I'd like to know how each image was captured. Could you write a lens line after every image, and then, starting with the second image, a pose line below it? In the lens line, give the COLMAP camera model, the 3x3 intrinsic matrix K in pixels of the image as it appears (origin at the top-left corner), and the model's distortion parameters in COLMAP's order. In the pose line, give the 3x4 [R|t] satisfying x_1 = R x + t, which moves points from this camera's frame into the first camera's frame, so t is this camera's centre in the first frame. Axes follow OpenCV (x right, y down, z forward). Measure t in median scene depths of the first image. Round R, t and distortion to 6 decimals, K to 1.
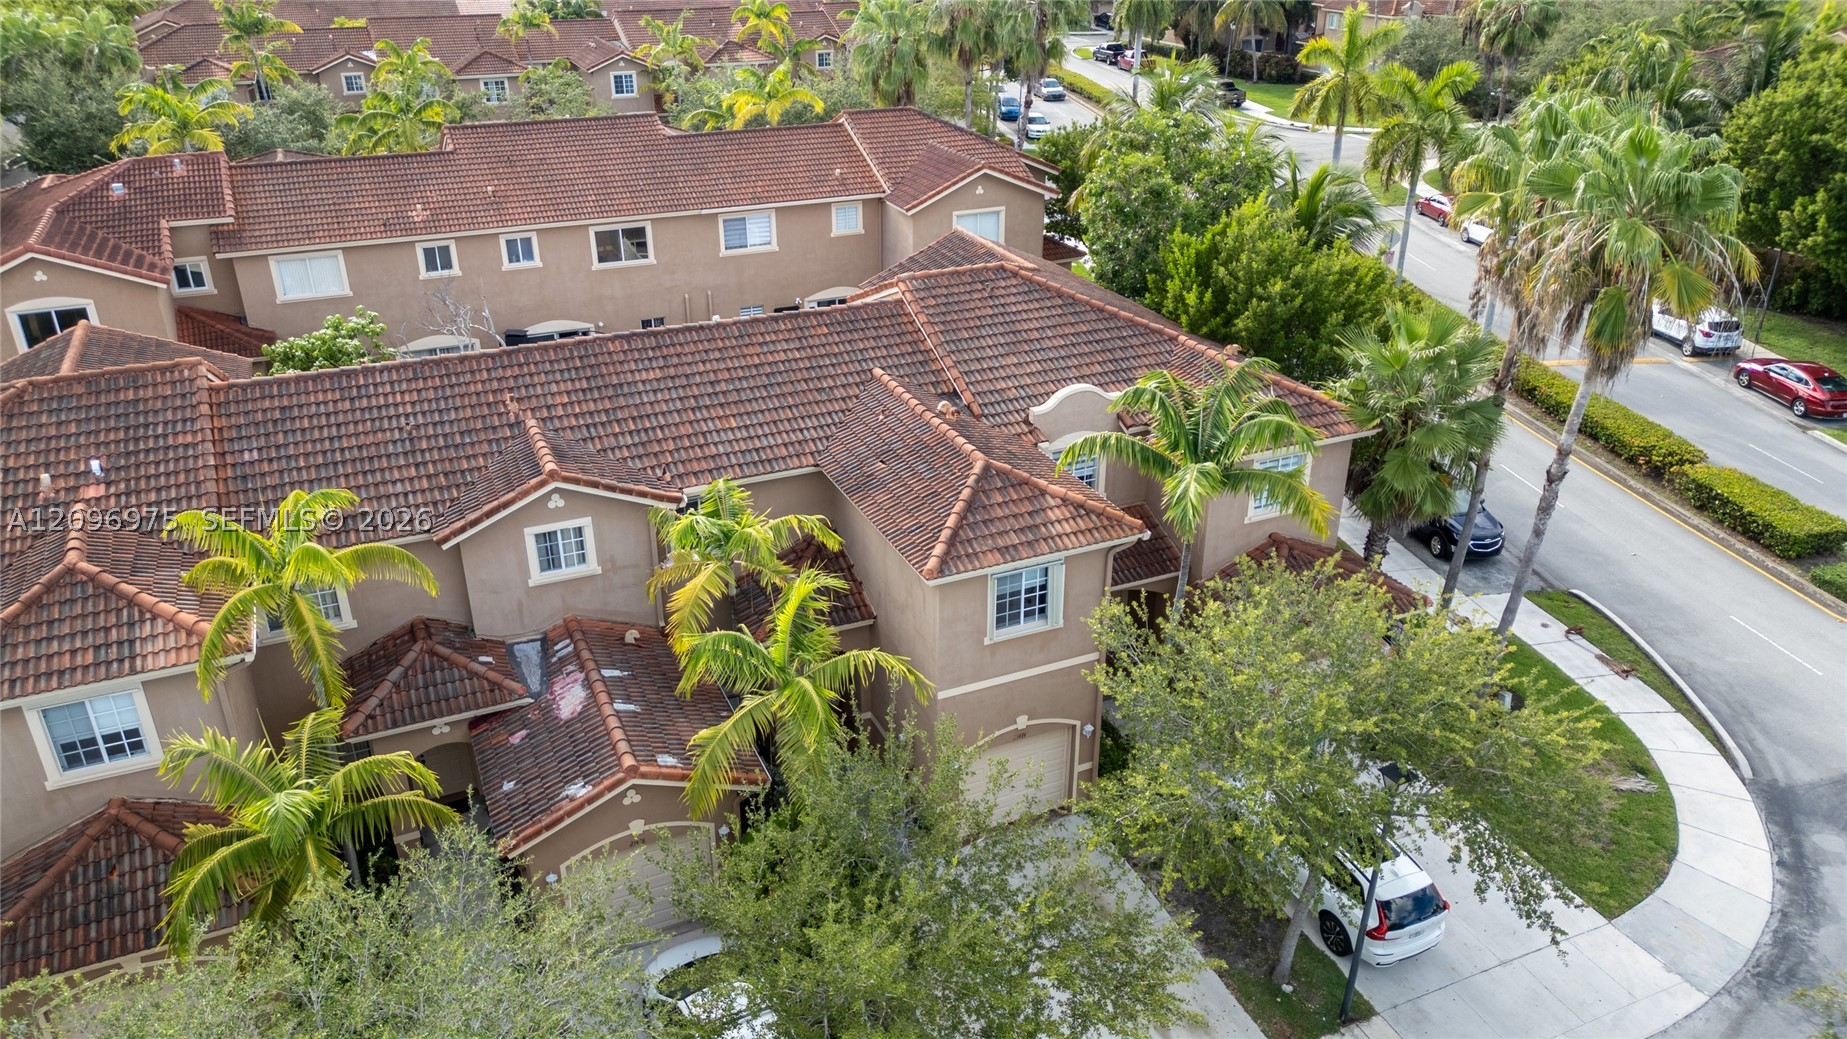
lens RADIAL K [[1267.9, 0, 923.5], [0, 1267.9, 519.5], [0, 0, 1]] dist [0.088407, -0.101523]
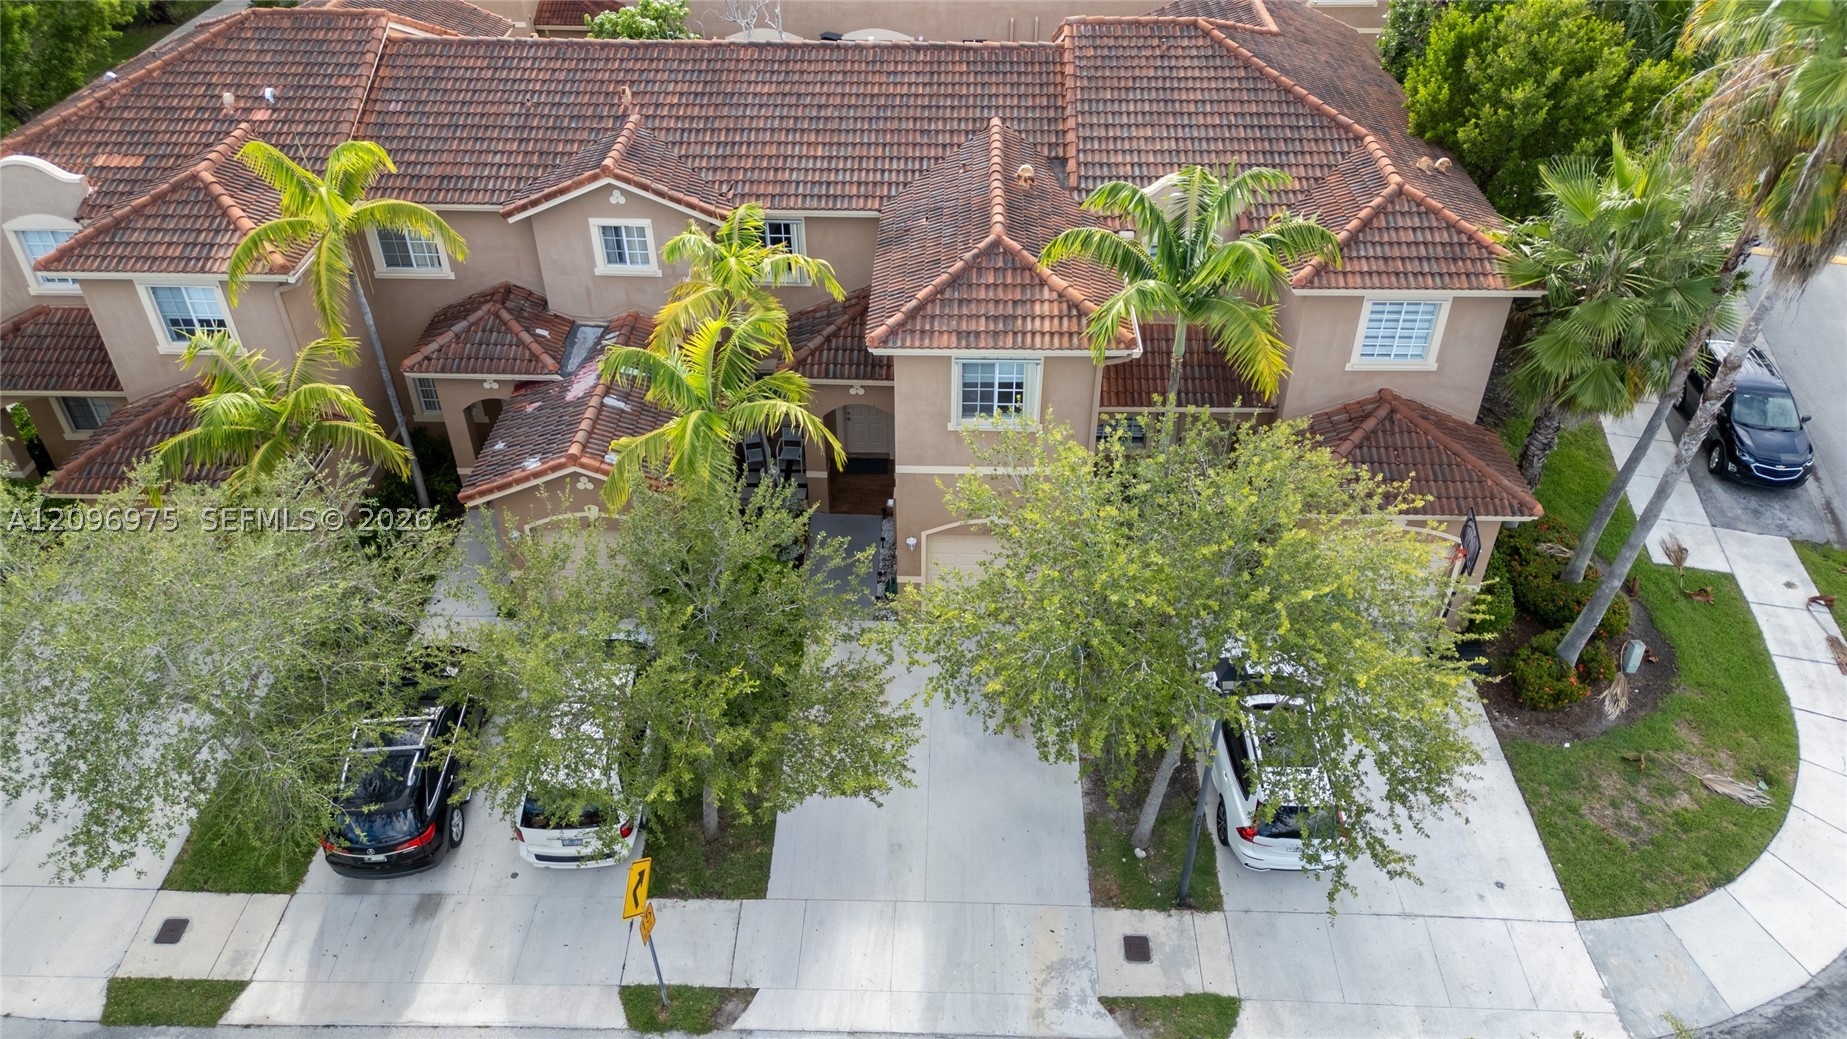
lens RADIAL K [[1229.2, 0, 923.5], [0, 1229.2, 519.5], [0, 0, 1]] dist [0.034848, -0.001929]
pose [[0.902488, 0.266074, -0.338704, 0.345449], [-0.192123, 0.952491, 0.236324, -0.049515], [0.385492, -0.148207, 0.910731, 0.134233]]
